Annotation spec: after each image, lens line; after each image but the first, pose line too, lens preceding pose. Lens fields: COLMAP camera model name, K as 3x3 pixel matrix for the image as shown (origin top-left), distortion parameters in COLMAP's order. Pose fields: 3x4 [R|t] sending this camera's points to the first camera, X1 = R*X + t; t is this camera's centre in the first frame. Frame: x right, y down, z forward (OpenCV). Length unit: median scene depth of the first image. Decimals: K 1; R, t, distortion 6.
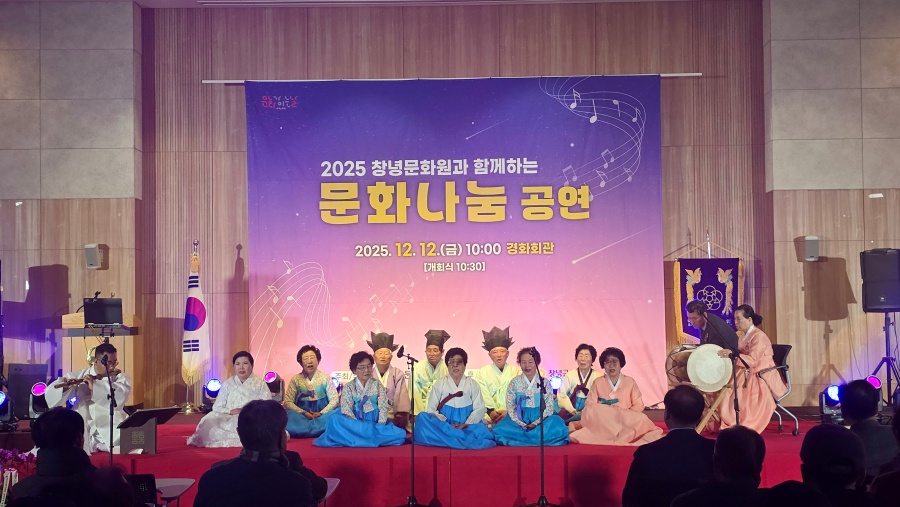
lens RADIAL K [[1267.0, 0, 438.3], [0, 1267.0, 271.2], [0, 0, 1]] dist [0.117136, 0.000000]
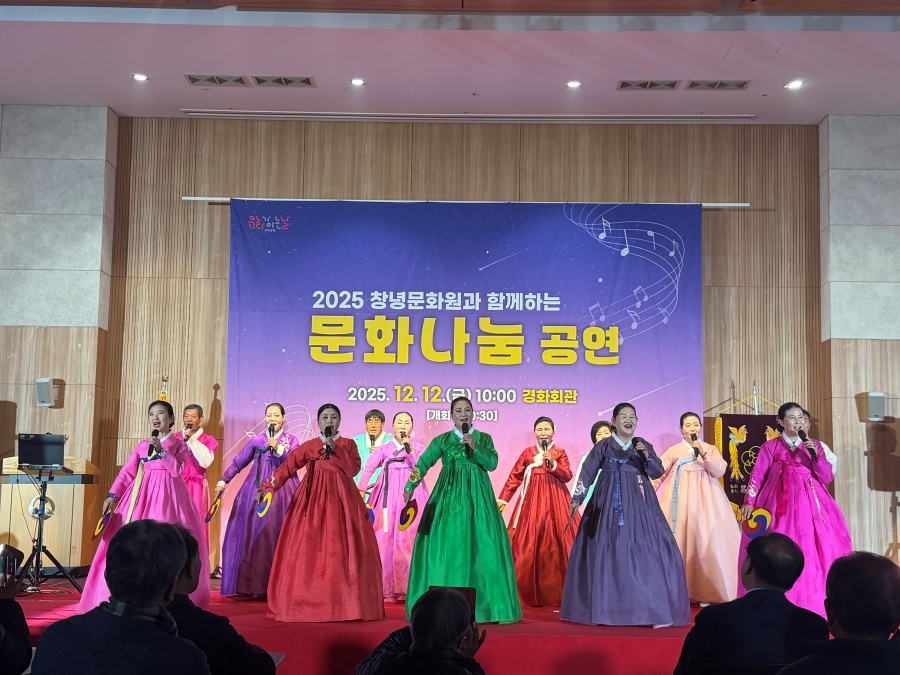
lens RADIAL K [[1258.2, 0, 449.4], [0, 1258.2, 347.0], [0, 0, 1]] dist [0.121398, 0.000000]
pose [[0.999568, 0.028537, -0.007057, 0.008963], [-0.029029, 0.996050, -0.083912, 0.022480], [0.004634, 0.084081, 0.996448, 0.137235]]
